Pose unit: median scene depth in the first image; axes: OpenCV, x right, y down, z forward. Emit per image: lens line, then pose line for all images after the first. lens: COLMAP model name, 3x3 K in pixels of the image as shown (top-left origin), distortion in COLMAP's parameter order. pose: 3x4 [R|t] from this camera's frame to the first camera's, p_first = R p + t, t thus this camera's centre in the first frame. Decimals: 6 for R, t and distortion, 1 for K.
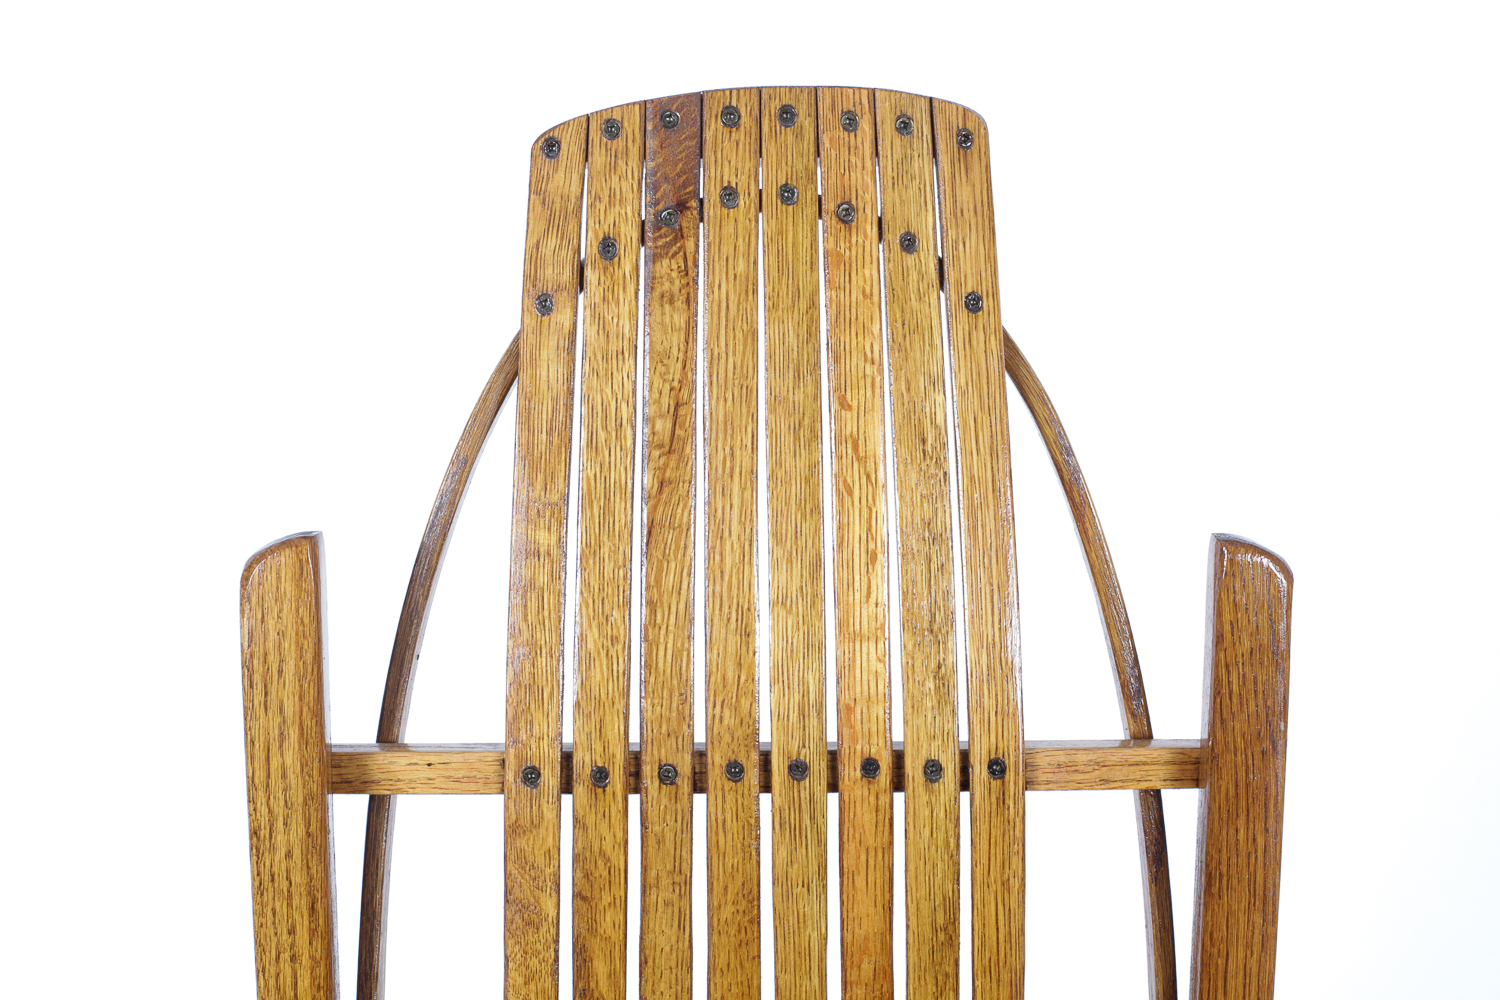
lens RADIAL K [[2267.0, 0, 750.0], [0, 2267.0, 500.0], [0, 0, 1]] dist [-0.166296, 0.053377]
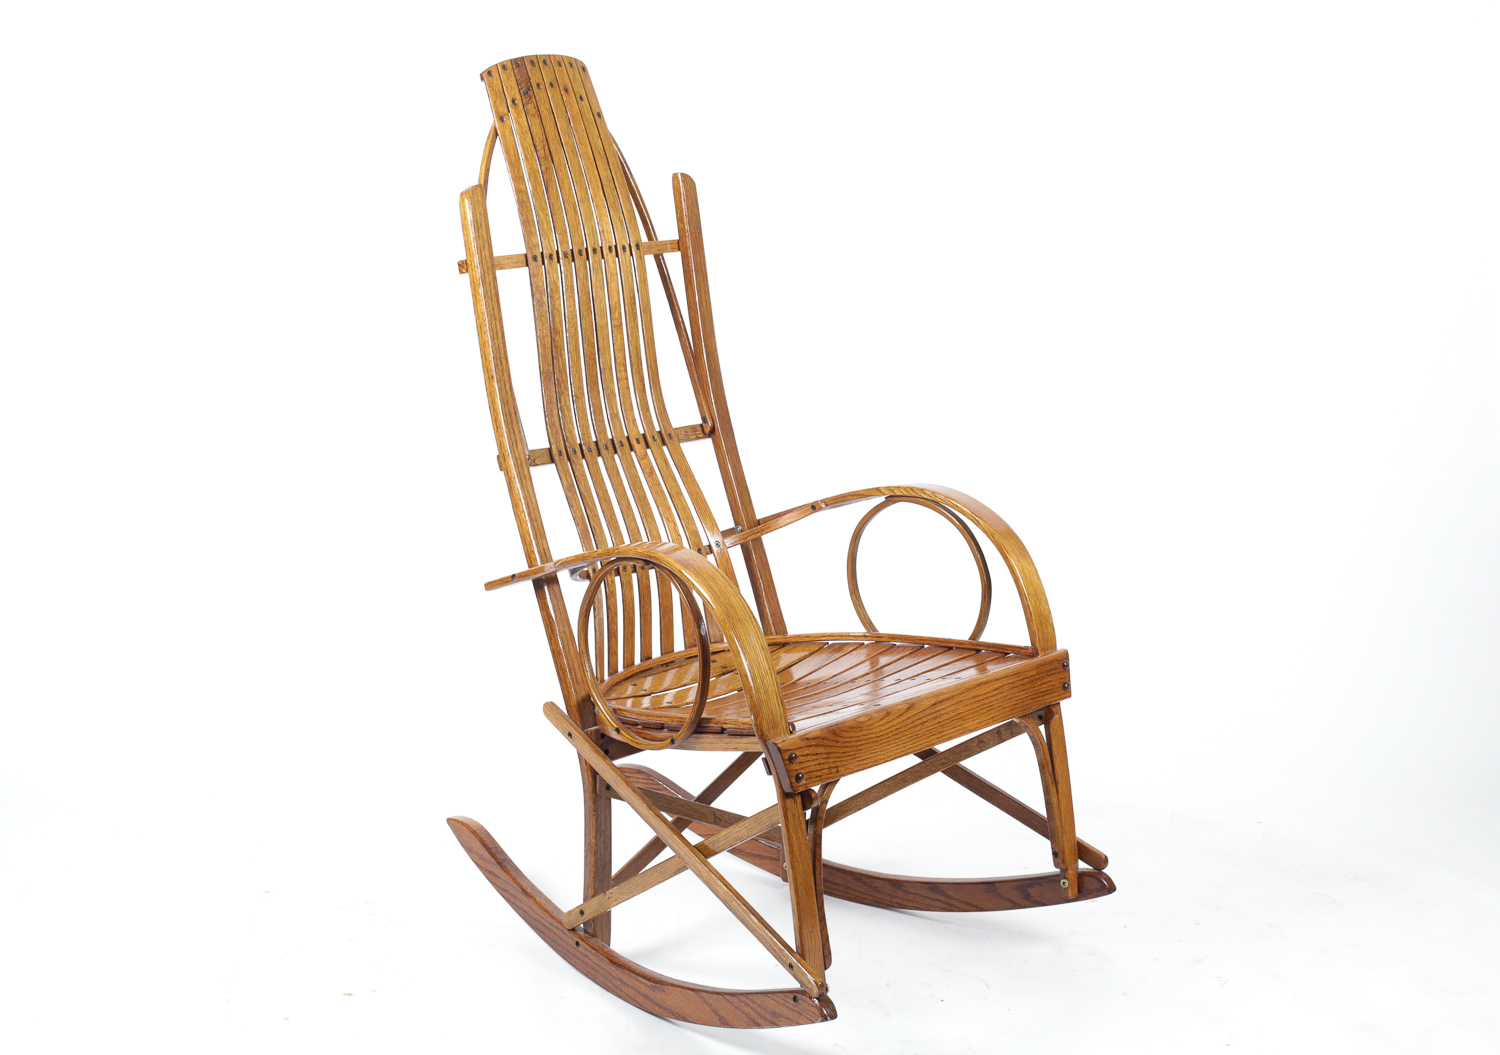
lens RADIAL K [[2294.8, 0, 750.0], [0, 2294.8, 527.5], [0, 0, 1]] dist [-0.124523, -0.022109]
pose [[0.691487, -0.154217, 0.705735, -2.254284], [0.245564, 0.968950, -0.028871, 0.665239], [-0.679370, 0.193267, 0.707887, -1.452506]]
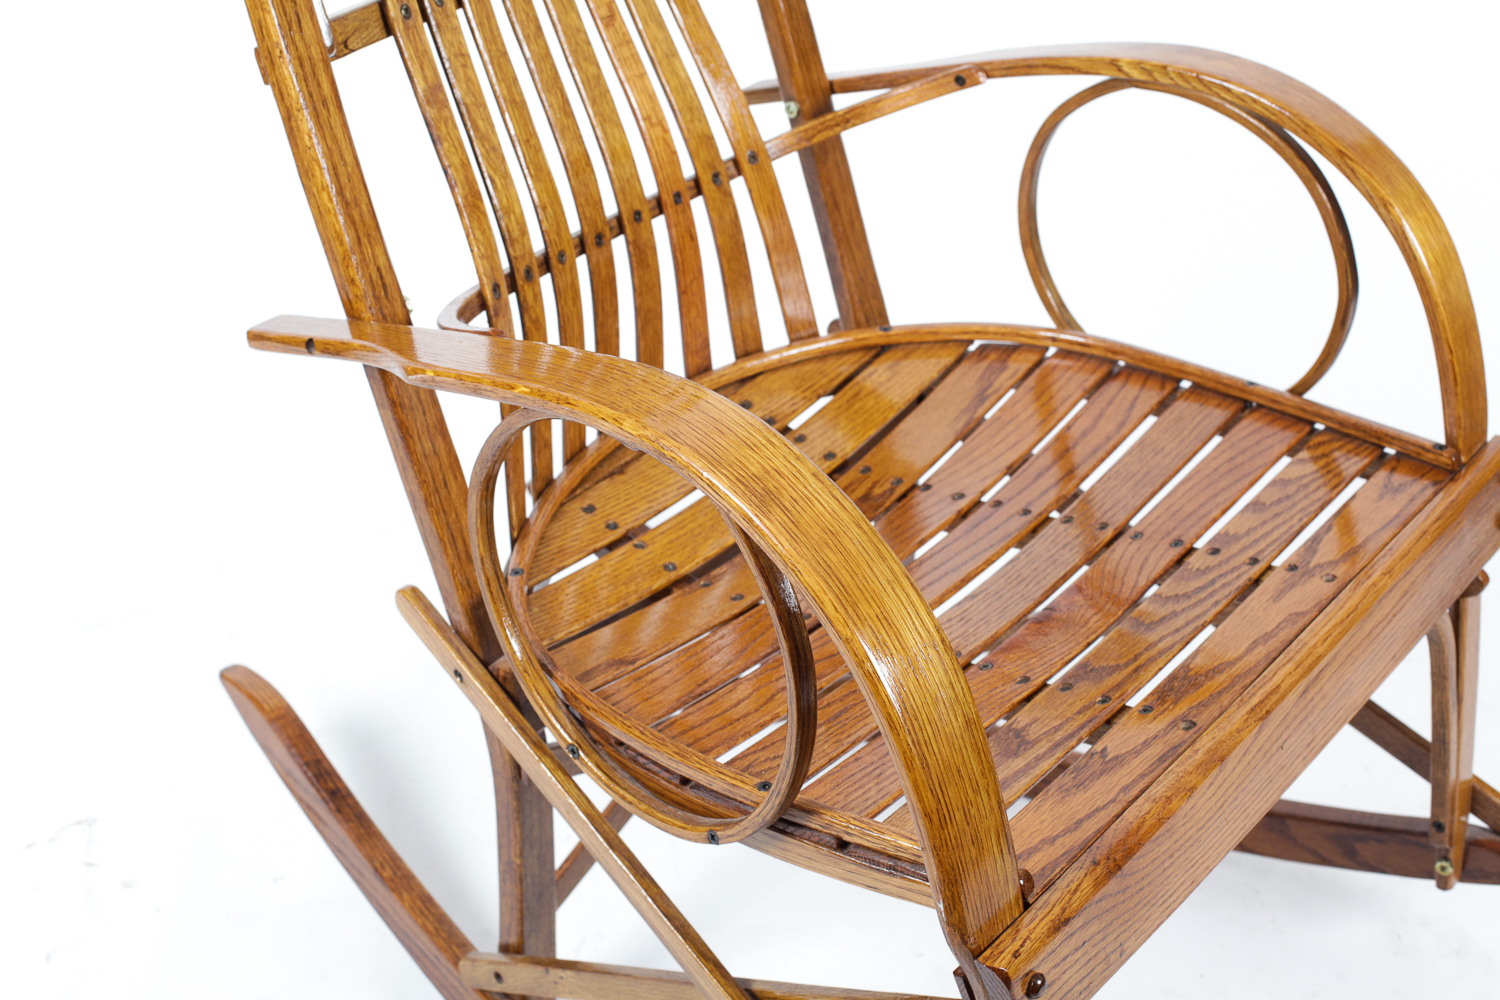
lens RADIAL K [[2240.1, 0, 750.0], [0, 2240.1, 500.0], [0, 0, 1]] dist [-0.156035, 0.040590]
pose [[0.647942, -0.425462, 0.631786, -0.955753], [0.240617, 0.901311, 0.360197, 0.230689], [-0.722685, -0.081369, 0.686371, -0.071107]]
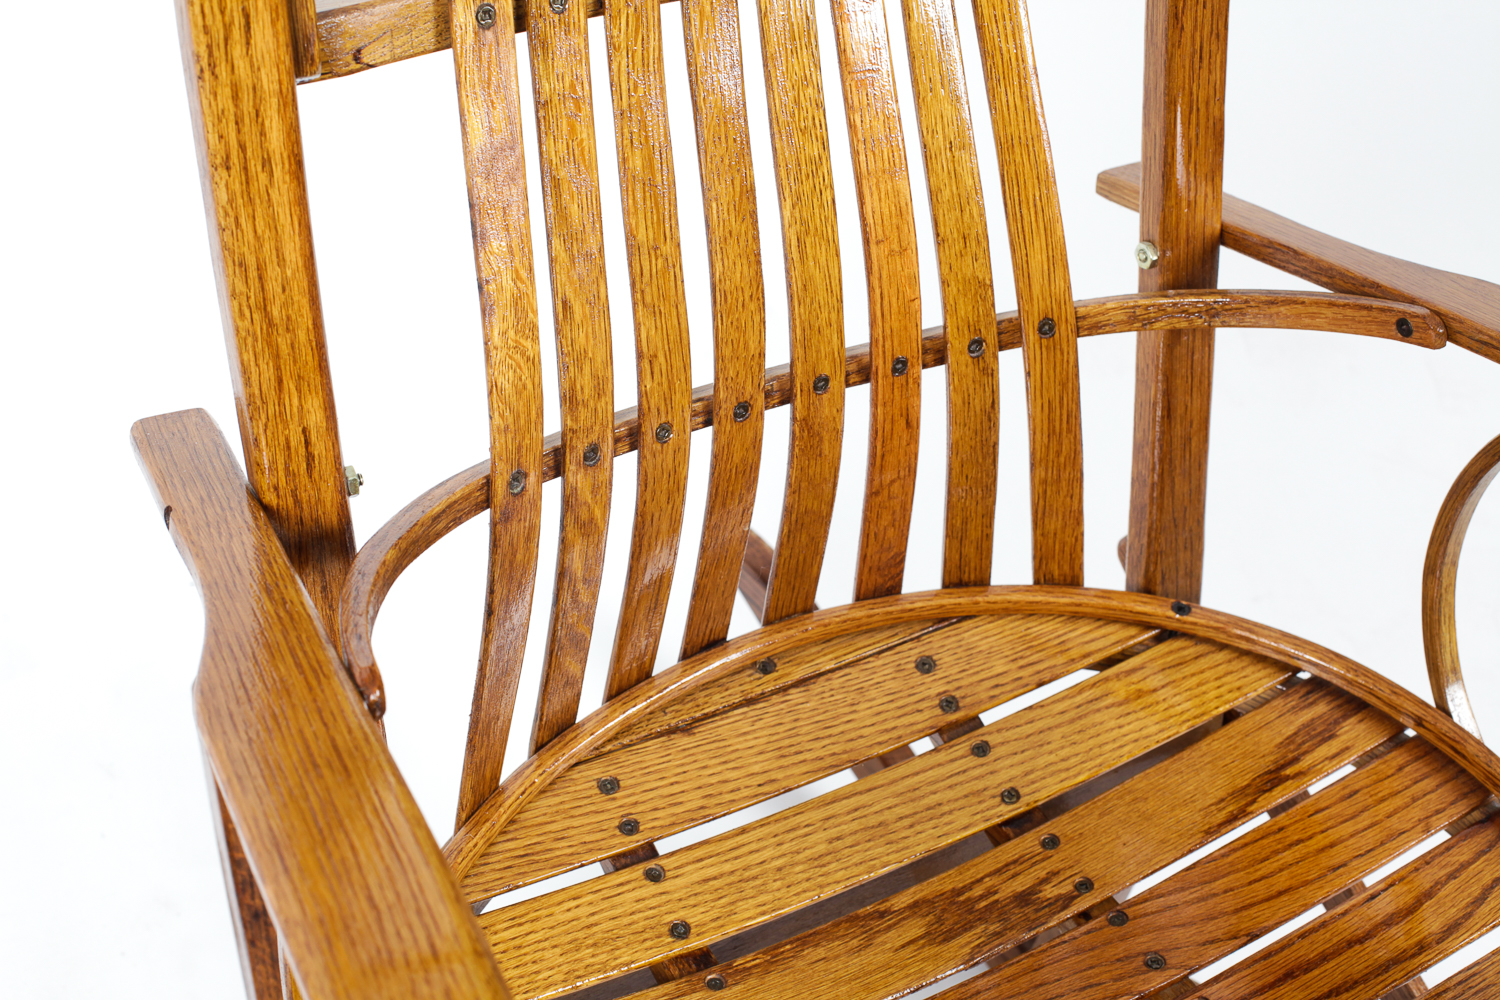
lens RADIAL K [[2267.0, 0, 750.0], [0, 2267.0, 500.0], [0, 0, 1]] dist [-0.166296, 0.053377]
pose [[0.877664, -0.258322, 0.403702, -0.398931], [0.033698, 0.873491, 0.485673, 0.158134], [-0.478090, -0.412654, 0.775337, 0.282457]]
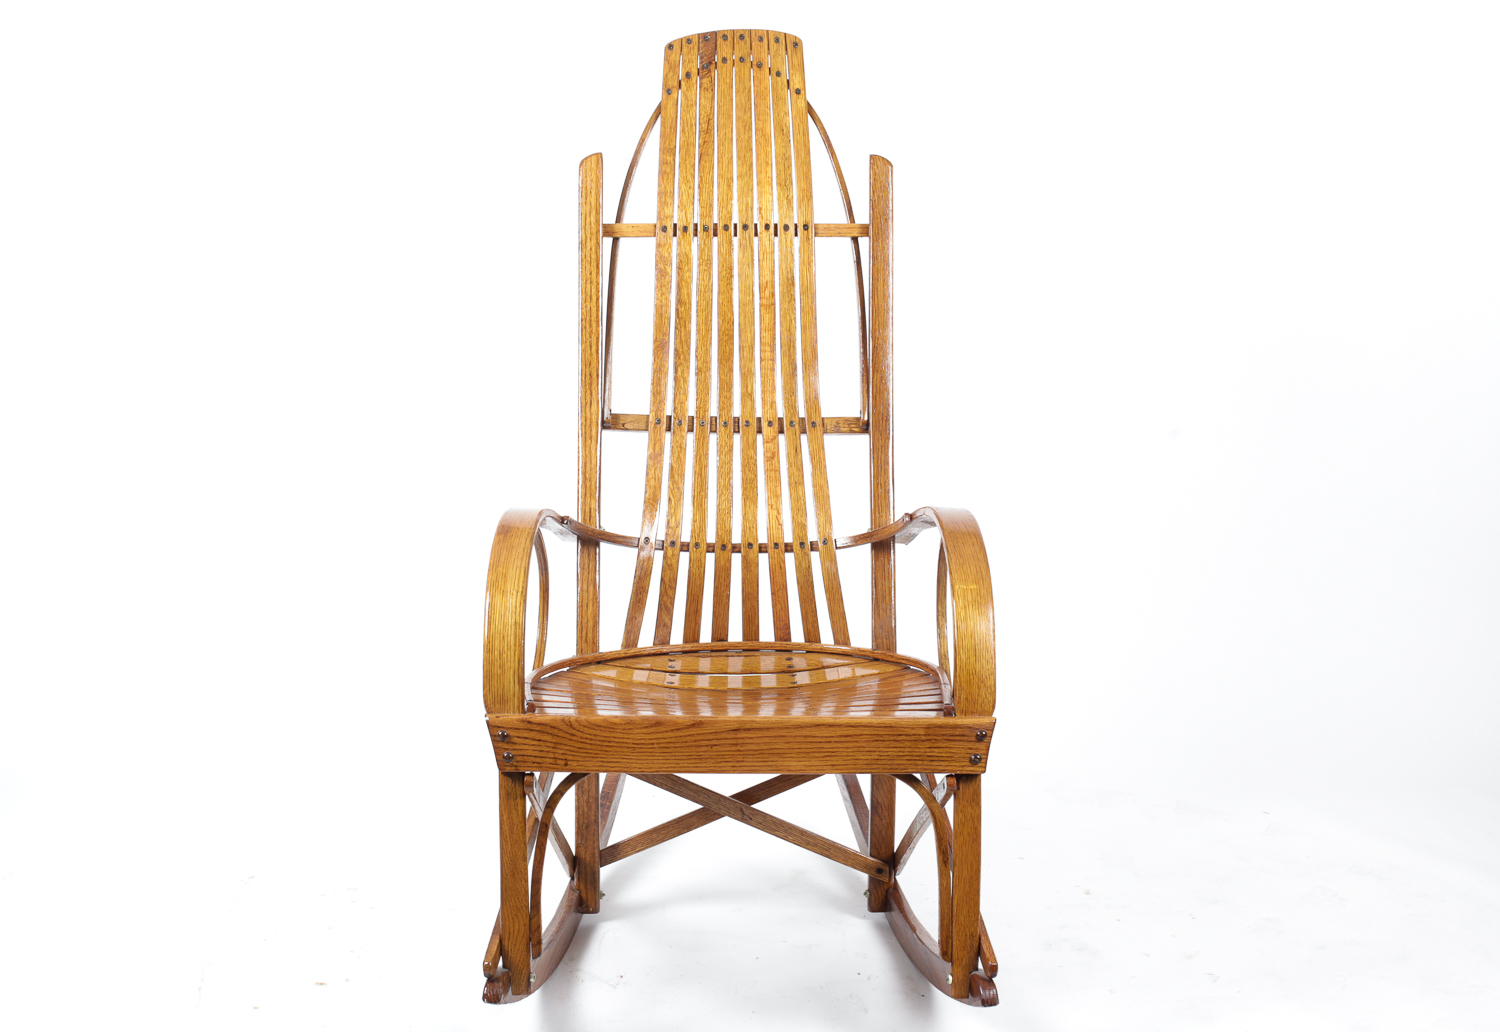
lens RADIAL K [[2257.1, 0, 727.1], [0, 2257.1, 517.4], [0, 0, 1]] dist [-0.108112, -0.013917]
pose [[0.999999, 0.000015, 0.001040, -0.008677], [0.000116, 0.992081, -0.125603, 0.951362], [-0.001033, 0.125603, 0.992080, -2.205269]]
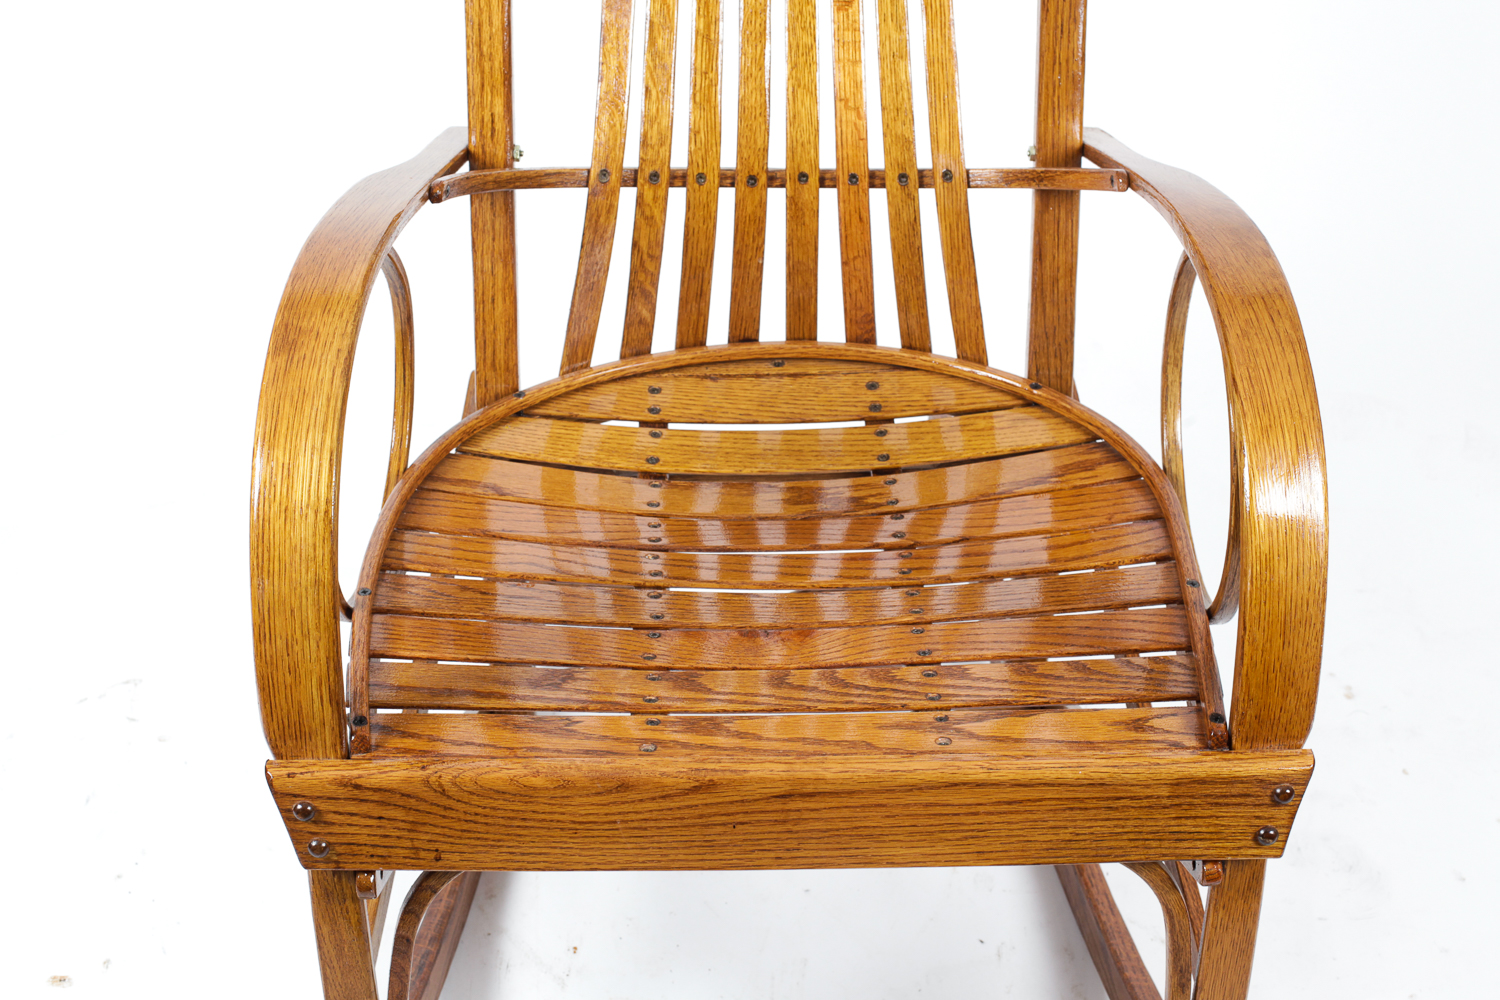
lens RADIAL K [[2240.1, 0, 750.0], [0, 2240.1, 500.0], [0, 0, 1]] dist [-0.156035, 0.040590]
pose [[0.999948, 0.000782, 0.010212, -0.028954], [-0.004036, 0.946488, 0.322713, 0.270291], [-0.009413, -0.322737, 0.946442, -0.633384]]
